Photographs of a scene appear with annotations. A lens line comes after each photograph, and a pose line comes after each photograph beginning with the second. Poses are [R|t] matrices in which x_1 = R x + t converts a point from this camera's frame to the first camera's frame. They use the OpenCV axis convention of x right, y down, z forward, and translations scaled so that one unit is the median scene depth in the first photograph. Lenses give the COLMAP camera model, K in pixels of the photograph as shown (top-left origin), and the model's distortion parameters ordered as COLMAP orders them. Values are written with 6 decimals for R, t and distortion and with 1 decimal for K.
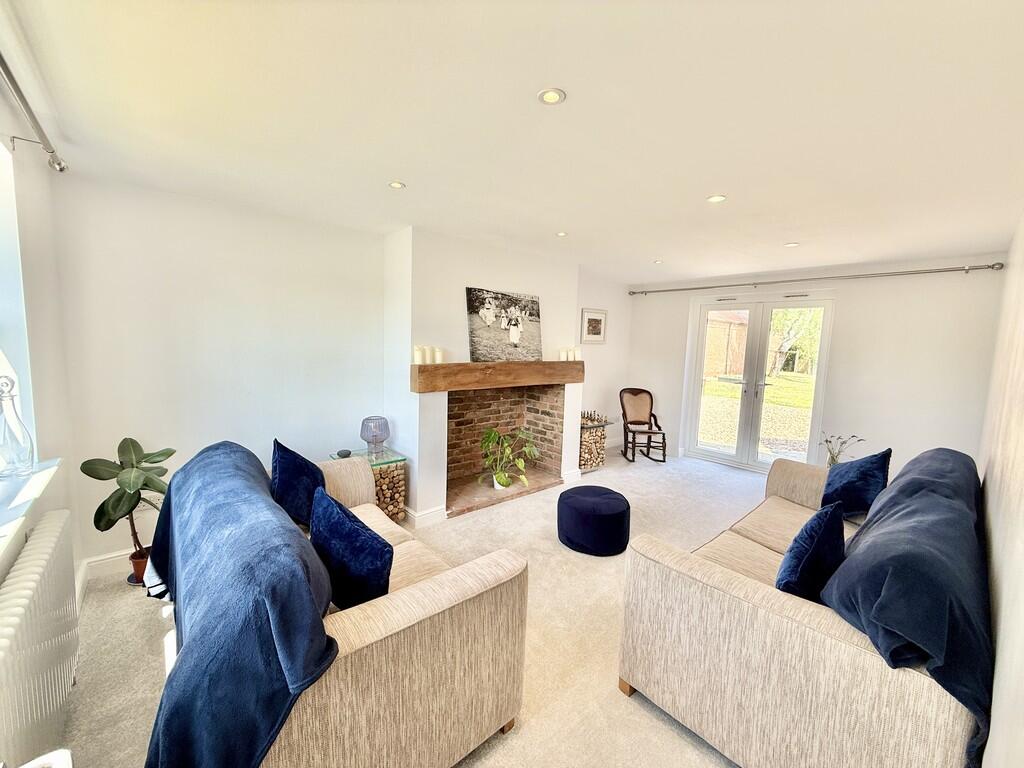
lens RADIAL K [[406.9, 0, 506.6], [0, 406.9, 381.5], [0, 0, 1]] dist [0.004388, -0.000213]
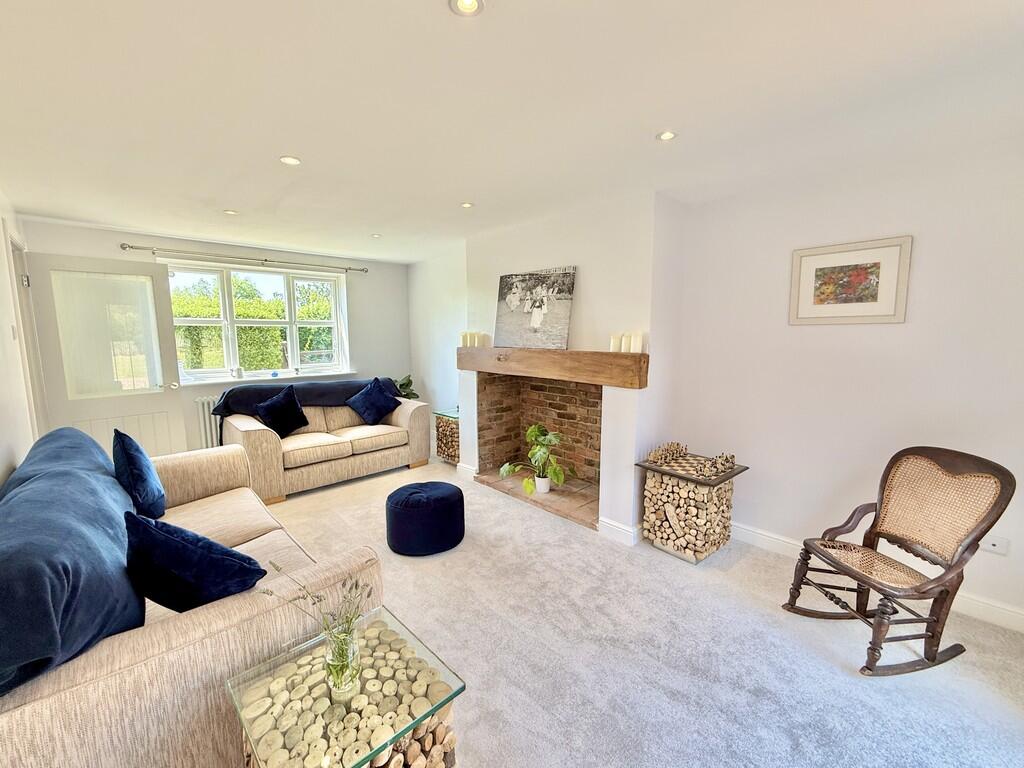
lens RADIAL K [[406.9, 0, 508.0], [0, 406.9, 380.4], [0, 0, 1]] dist [0.004388, -0.000213]
pose [[0.065859, 0.090609, -0.993706, 0.887747], [-0.097890, 0.991651, 0.083934, -0.048707], [0.993016, 0.091746, 0.074179, 0.875738]]
